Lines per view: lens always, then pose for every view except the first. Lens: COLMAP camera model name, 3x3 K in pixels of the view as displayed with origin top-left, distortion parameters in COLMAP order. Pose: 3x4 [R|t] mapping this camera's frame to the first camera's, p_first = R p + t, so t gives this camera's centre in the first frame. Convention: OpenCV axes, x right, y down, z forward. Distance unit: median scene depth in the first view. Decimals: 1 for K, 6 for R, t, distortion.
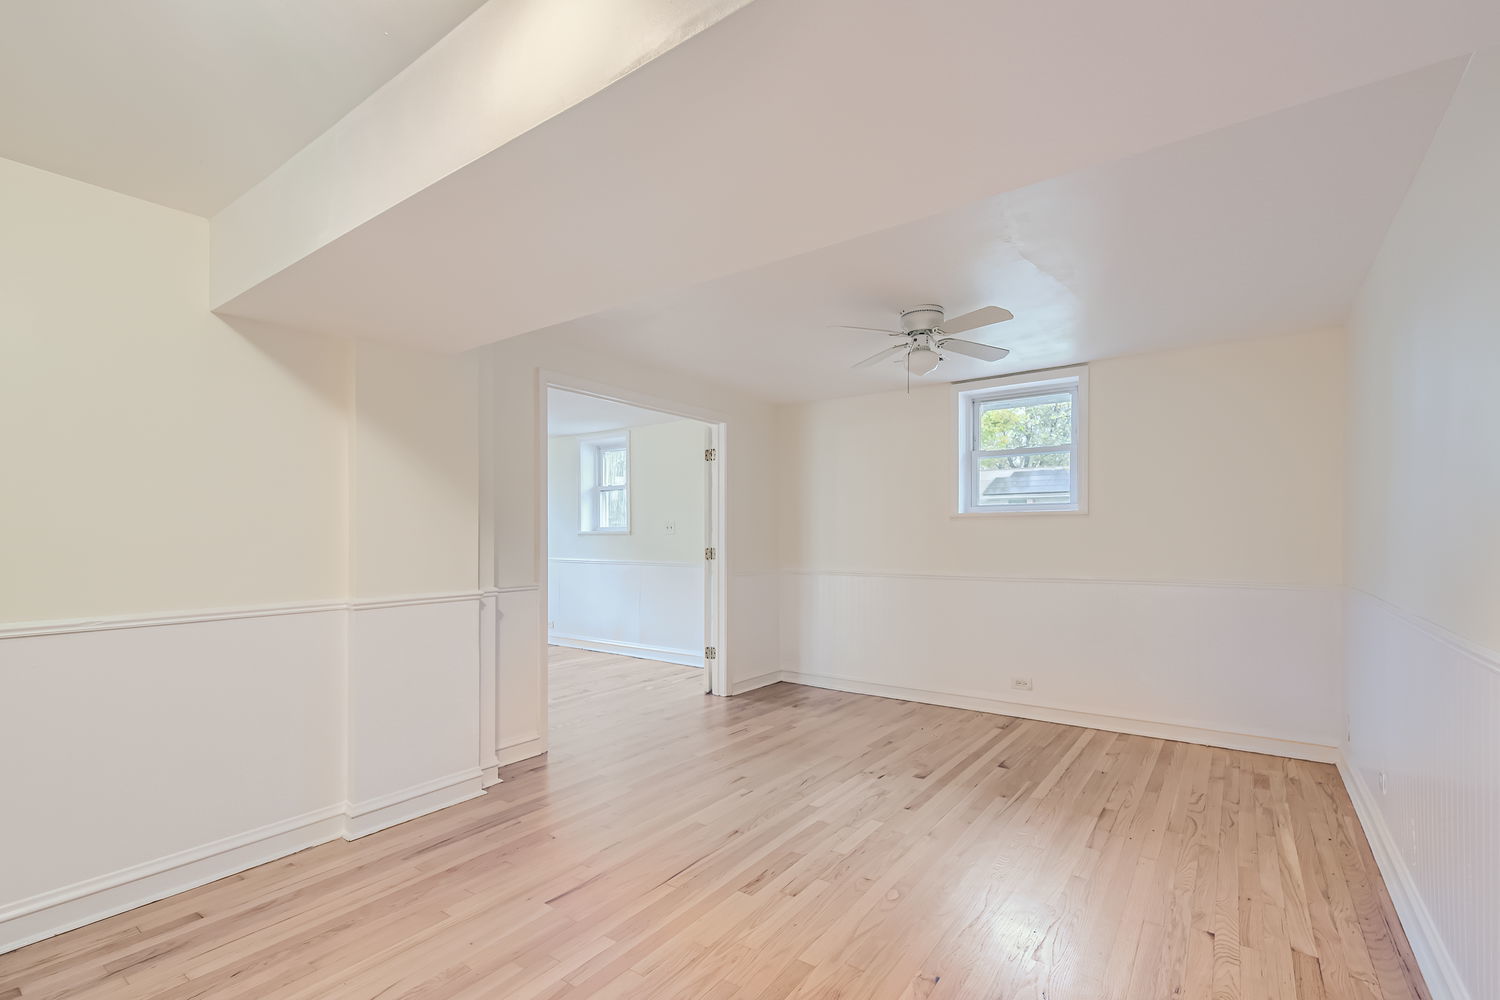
lens RADIAL K [[658.0, 0, 767.8], [0, 658.0, 531.2], [0, 0, 1]] dist [0.019290, -0.004033]
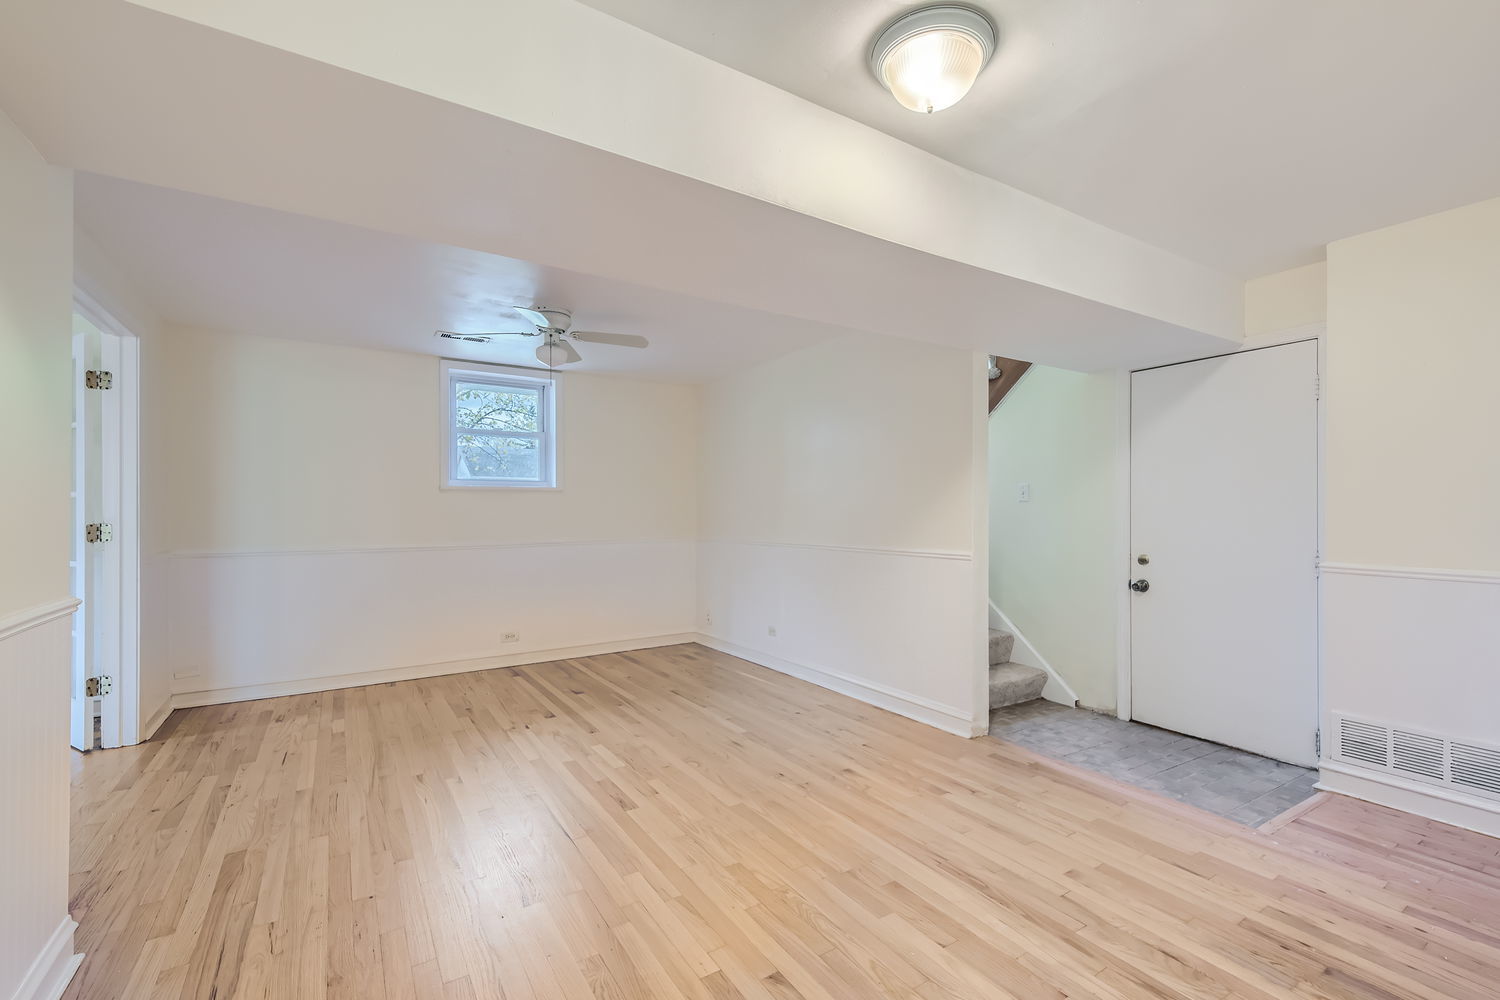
lens RADIAL K [[658.0, 0, 751.5], [0, 658.0, 508.8], [0, 0, 1]] dist [0.019290, -0.004033]
pose [[0.373019, 0.004658, 0.927812, -0.562339], [-0.008897, 0.999959, -0.001443, 0.007207], [-0.927781, -0.007716, 0.373045, 0.199096]]
